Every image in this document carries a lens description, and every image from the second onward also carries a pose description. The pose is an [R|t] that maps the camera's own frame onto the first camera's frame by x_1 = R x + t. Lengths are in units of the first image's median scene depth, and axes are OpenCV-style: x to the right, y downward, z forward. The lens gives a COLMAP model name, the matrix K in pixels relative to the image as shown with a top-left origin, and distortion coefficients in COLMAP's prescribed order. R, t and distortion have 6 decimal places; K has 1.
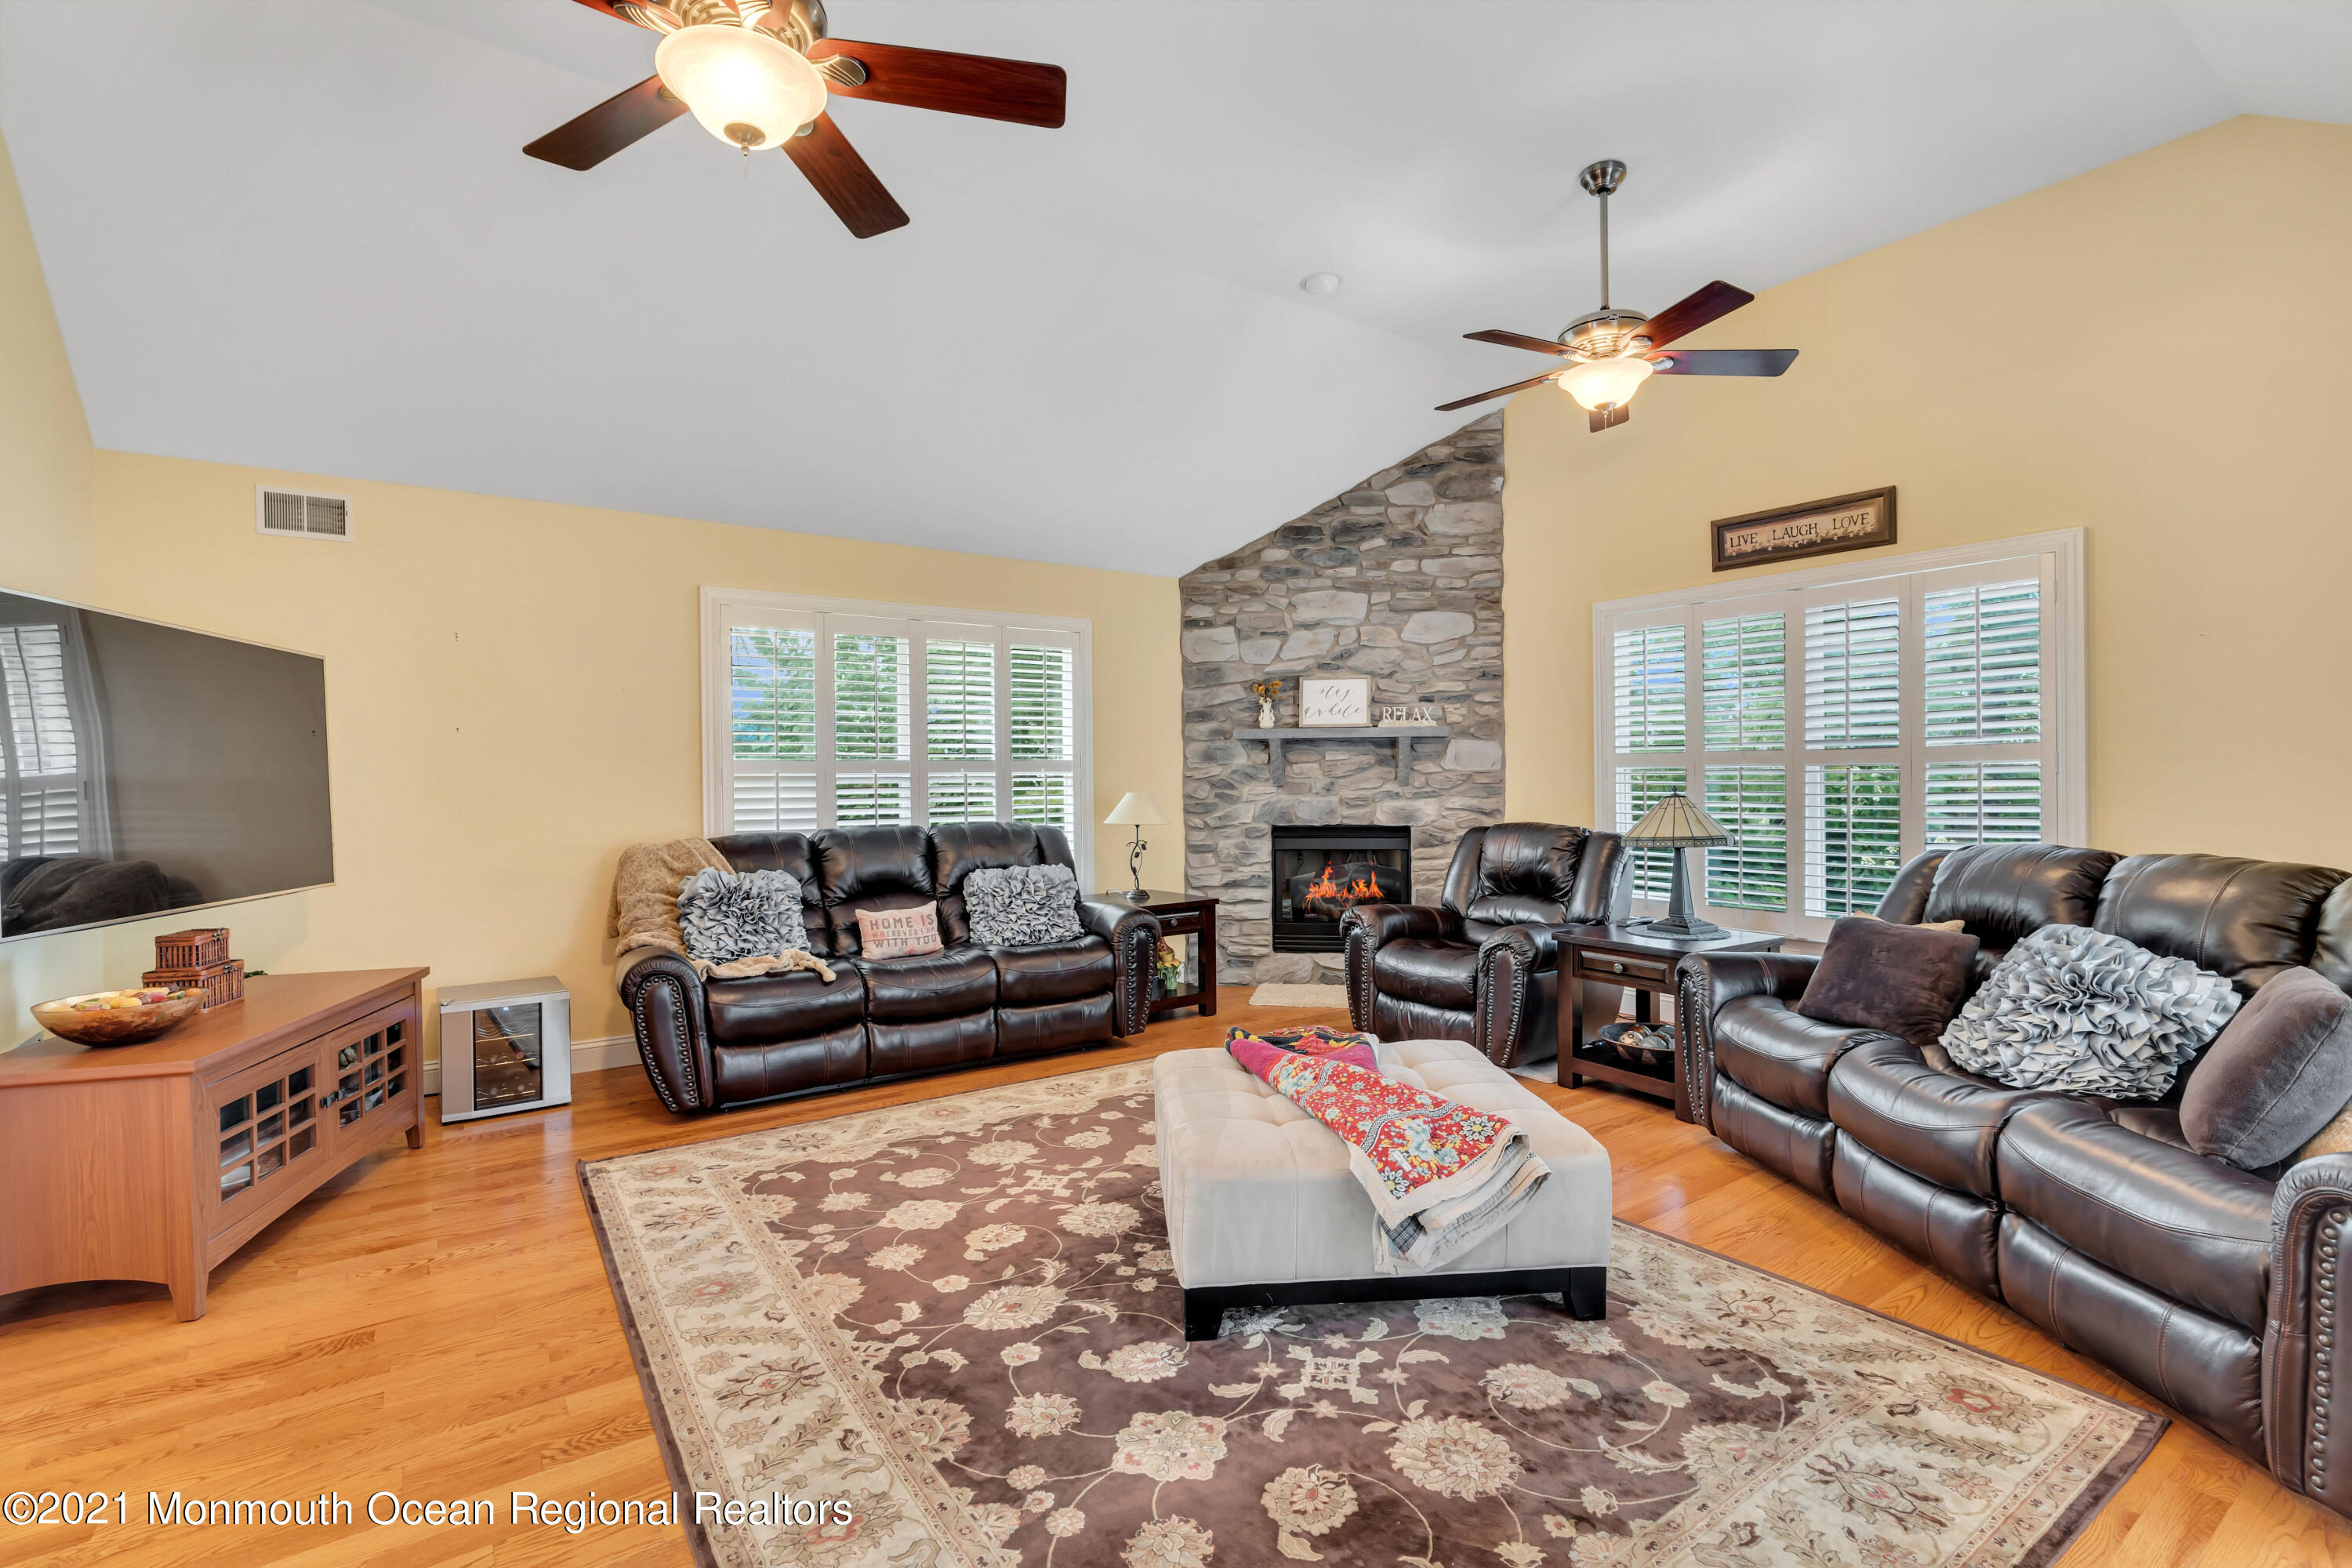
lens RADIAL K [[1069.8, 0, 1178.9], [0, 1069.8, 783.0], [0, 0, 1]] dist [-0.009624, -0.000294]
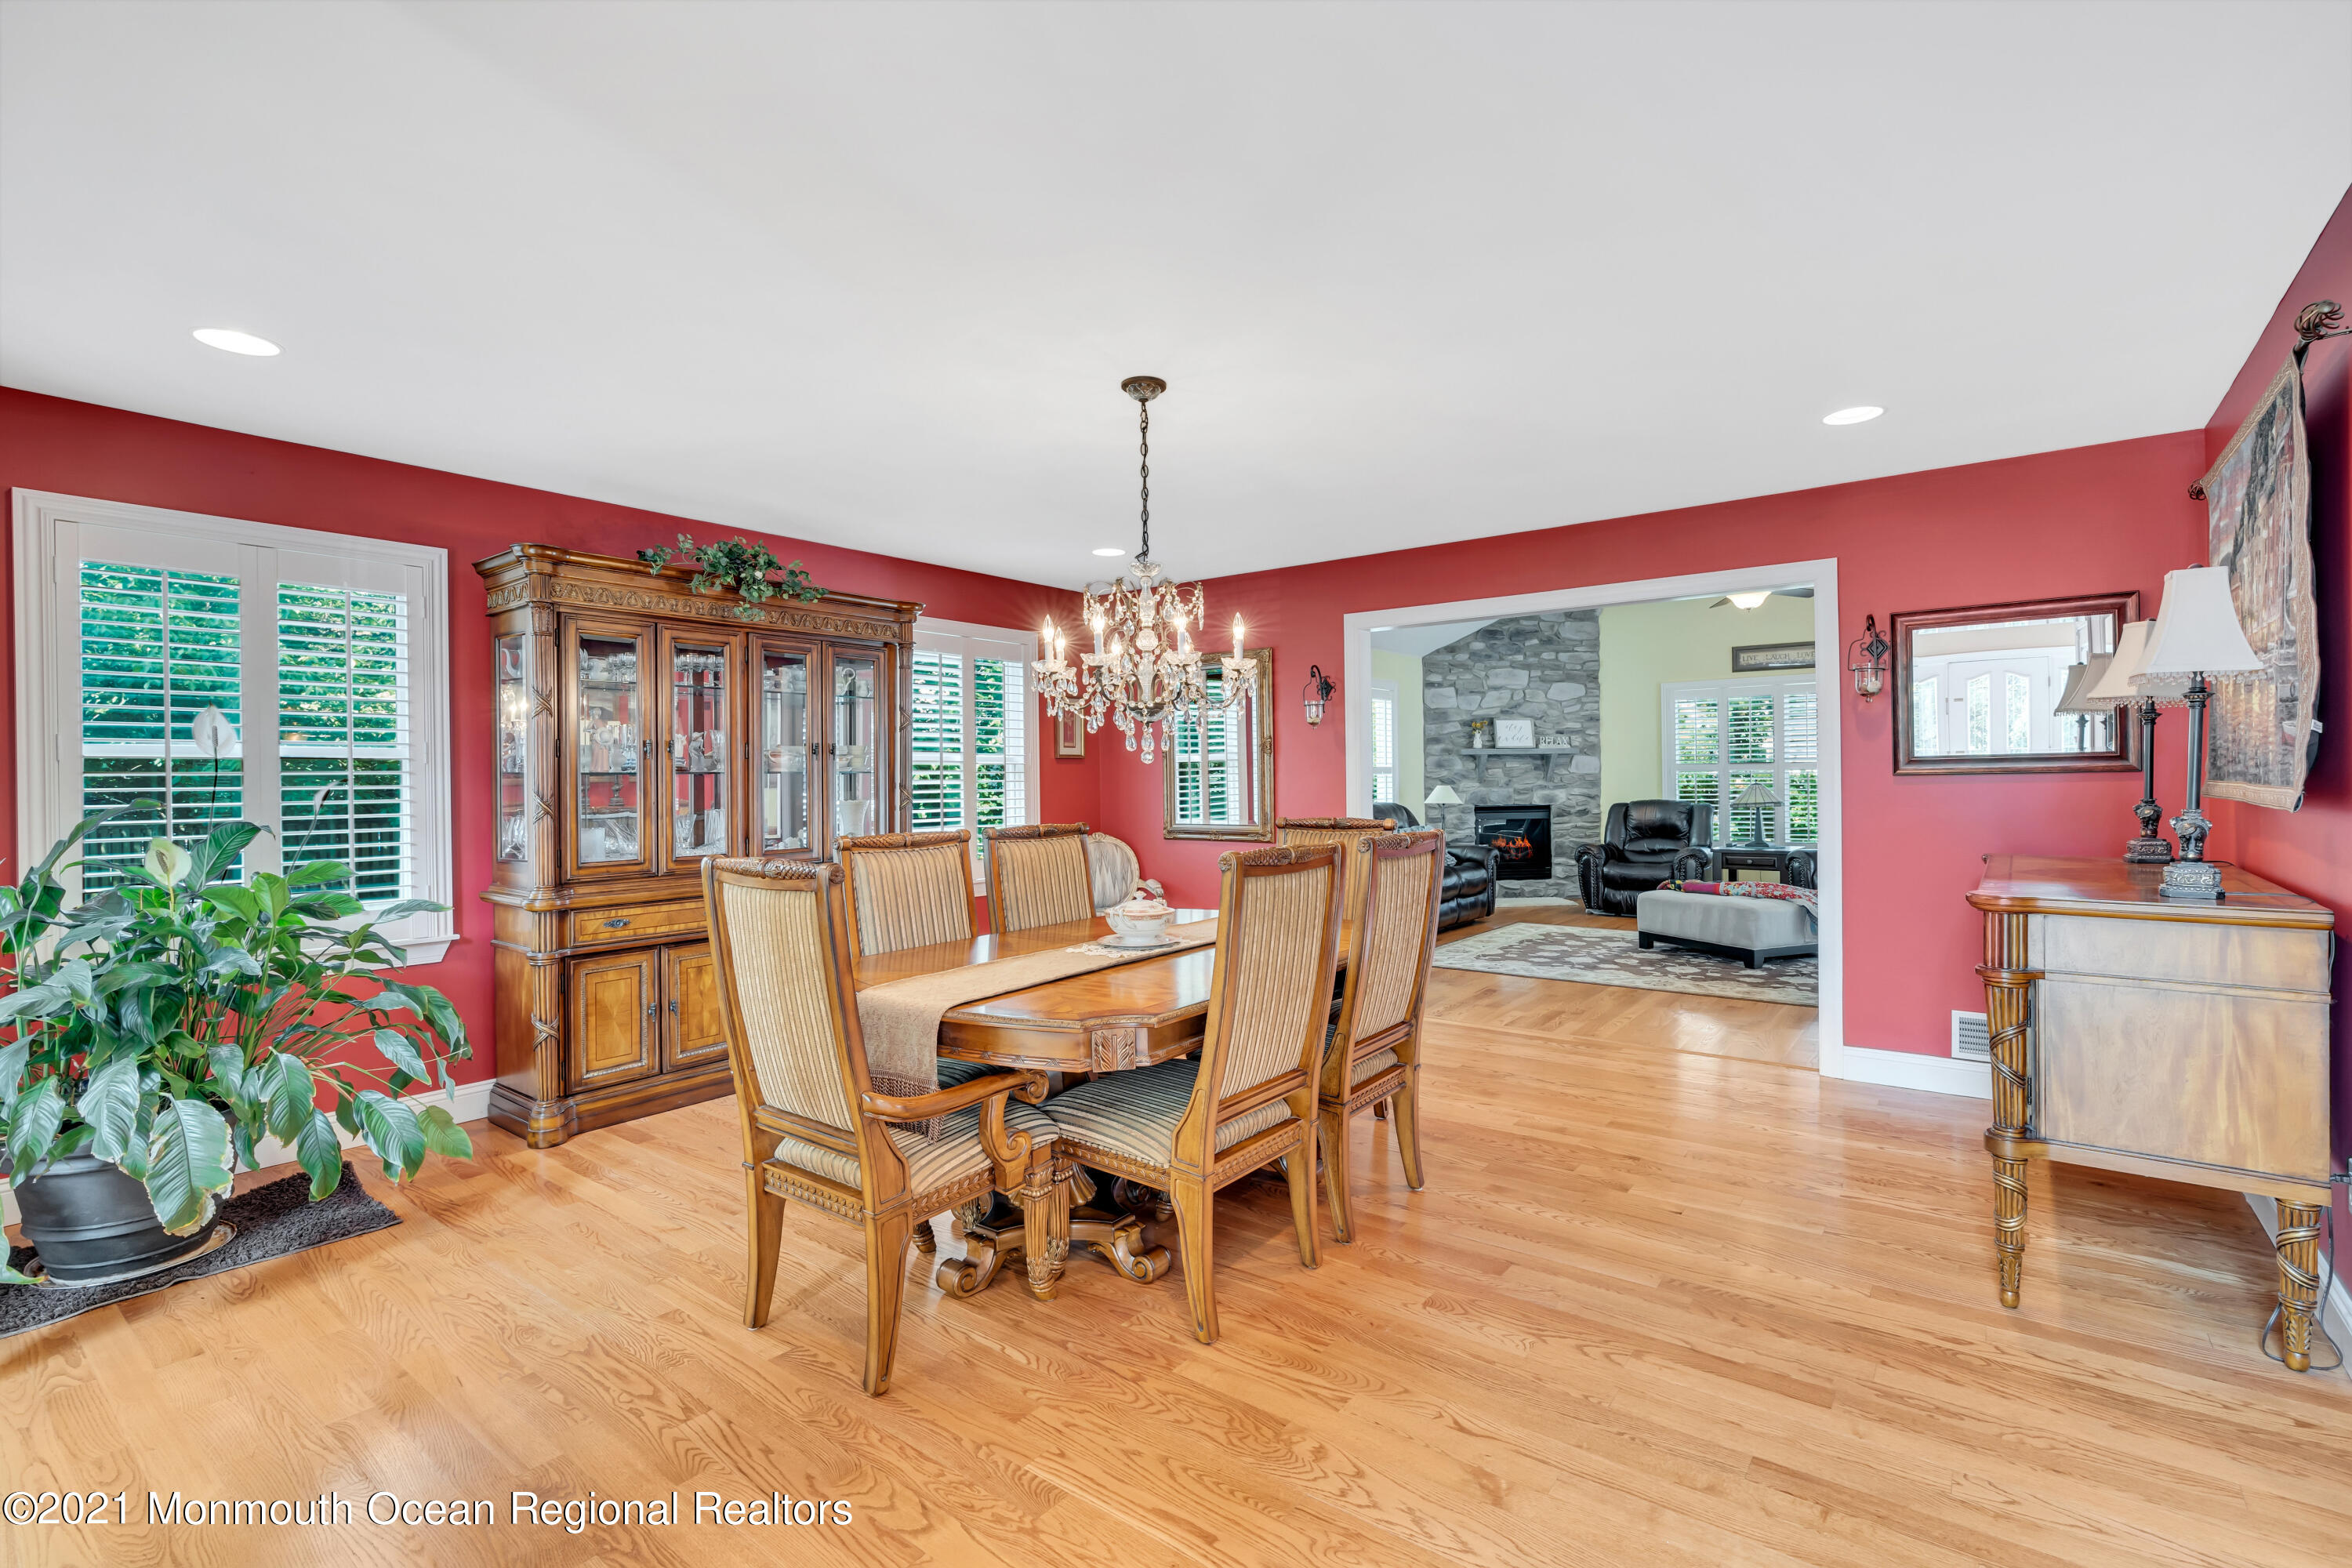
lens RADIAL K [[1069.8, 0, 1181.4], [0, 1069.8, 780.4], [0, 0, 1]] dist [-0.009624, -0.000294]
pose [[0.953859, -0.003144, 0.300239, -0.878012], [0.005070, 0.999971, -0.005635, 0.007019], [-0.300212, 0.006897, 0.953847, -0.477974]]
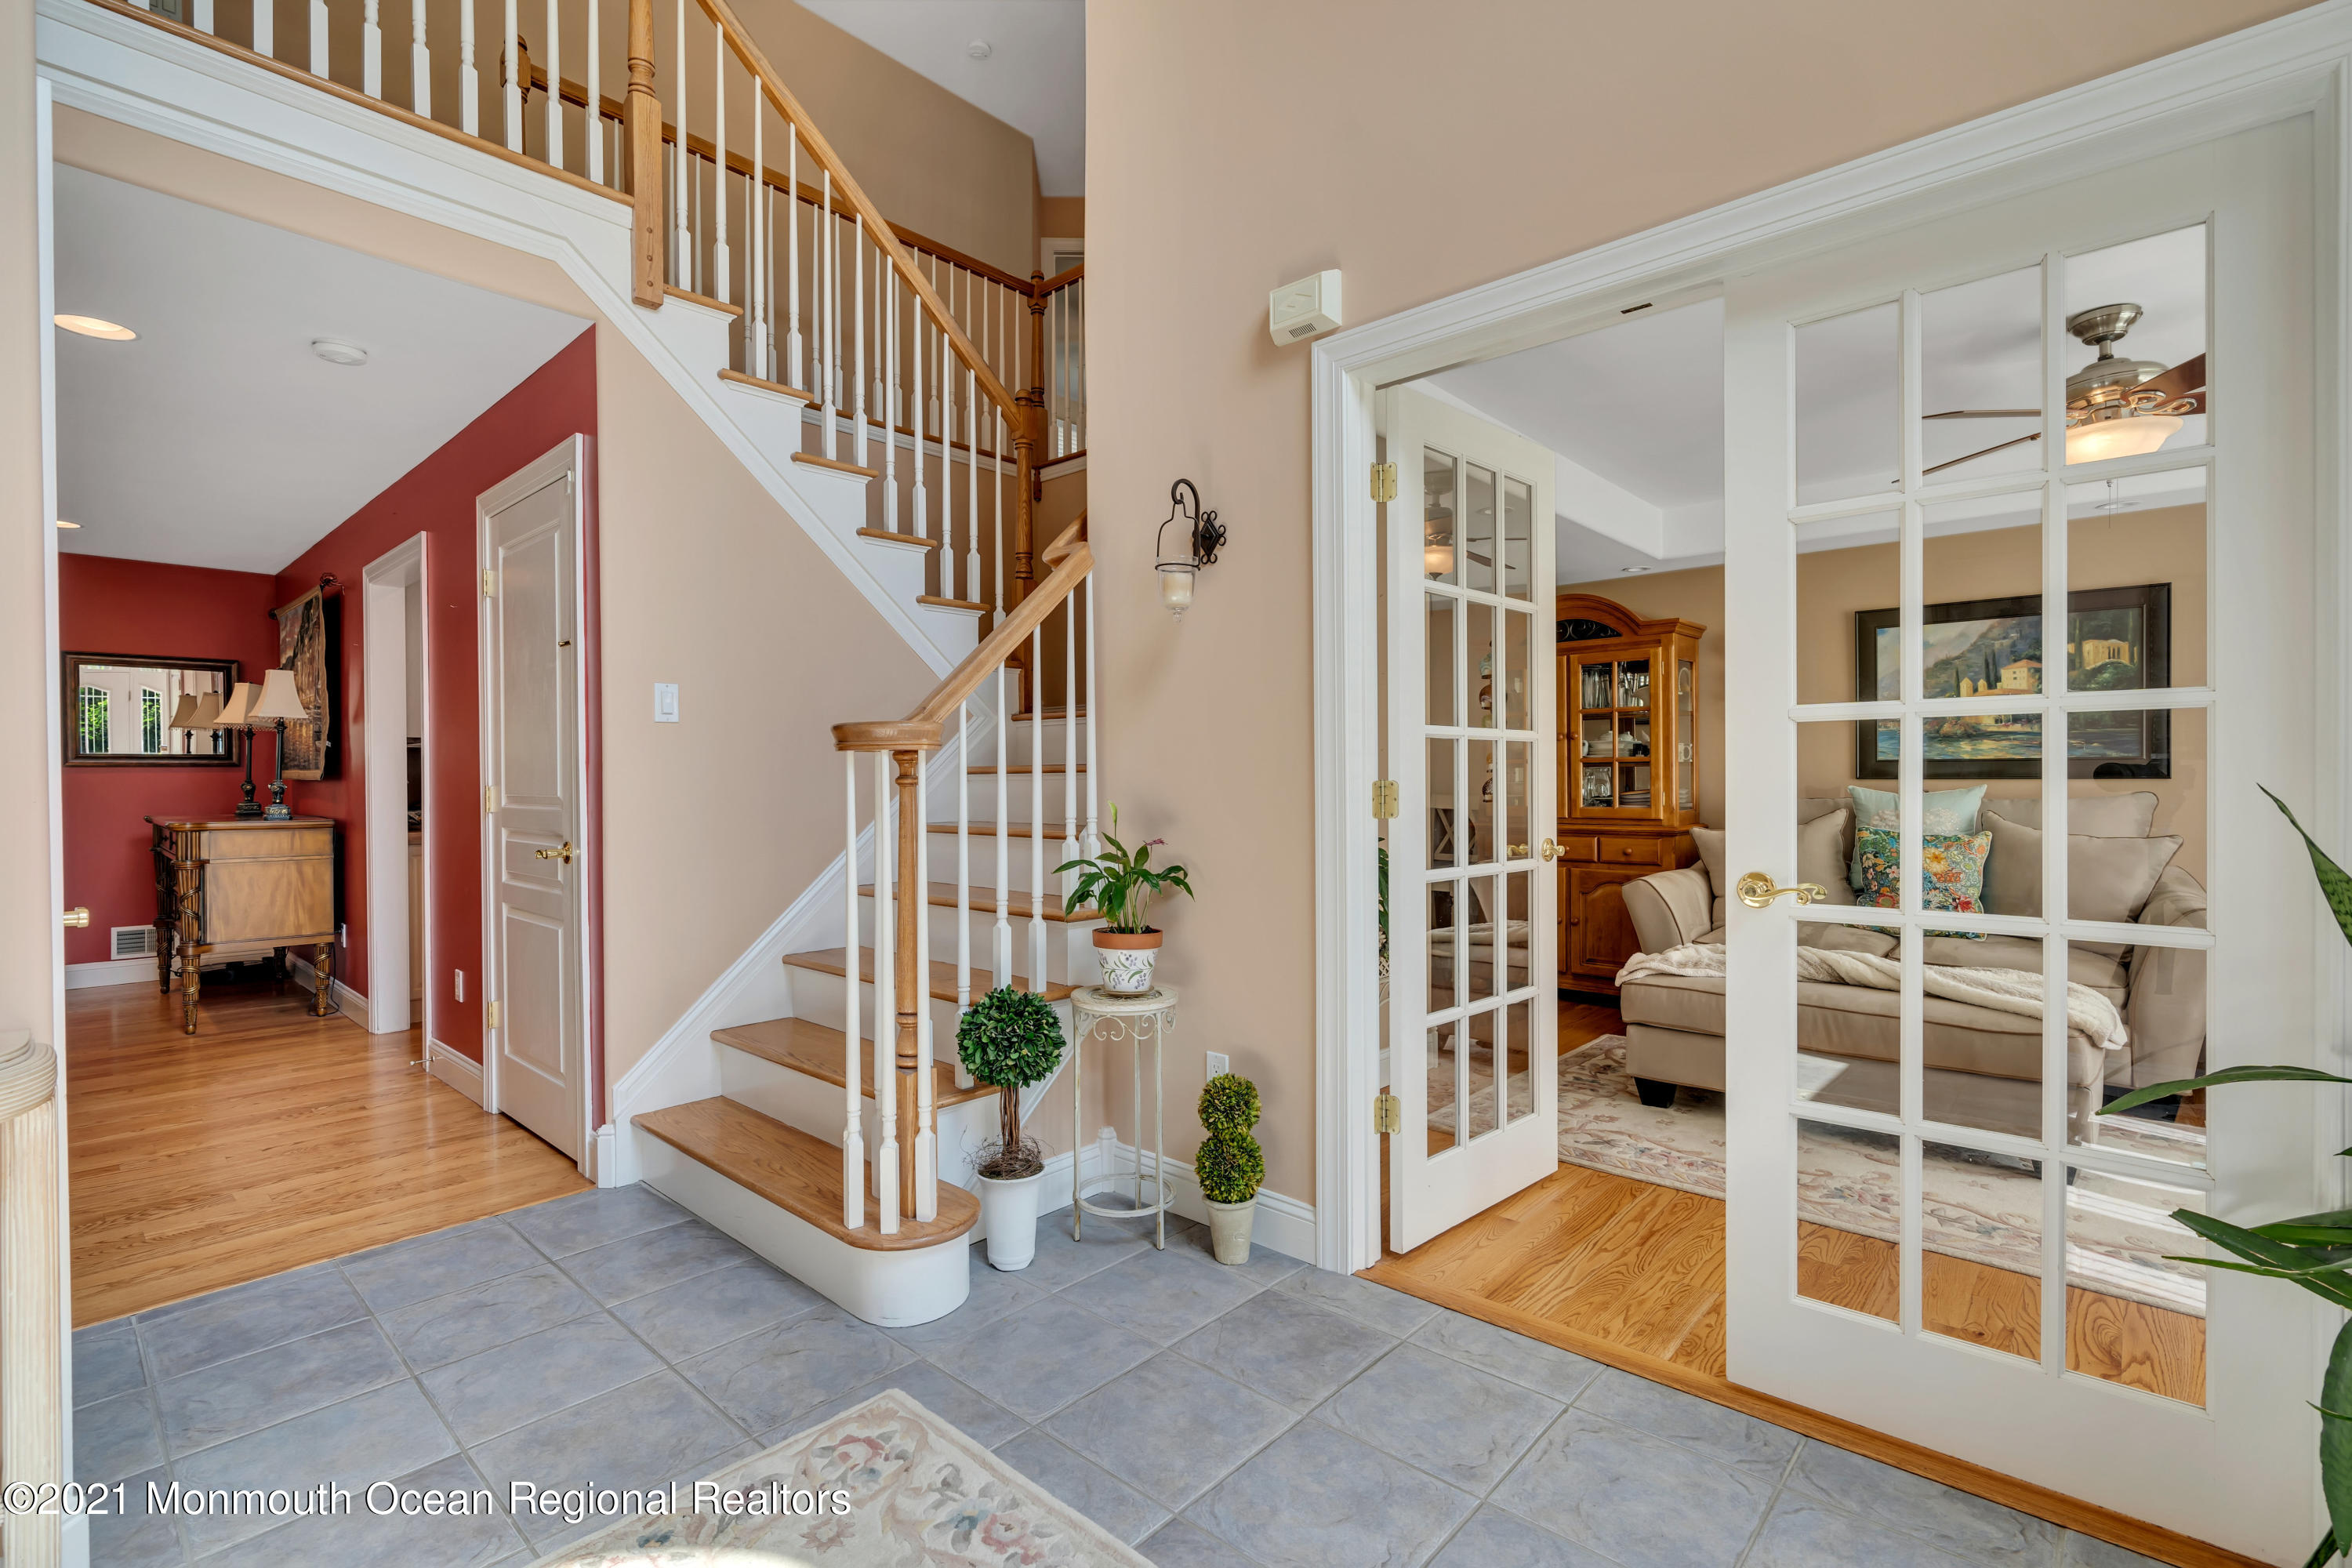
lens RADIAL K [[1069.8, 0, 1182.6], [0, 1069.8, 786.6], [0, 0, 1]] dist [-0.009624, -0.000294]
pose [[-0.224745, 0.002249, 0.974415, -1.941825], [0.010672, 0.999943, 0.000154, 0.055381], [-0.974359, 0.010434, -0.224756, -0.998197]]
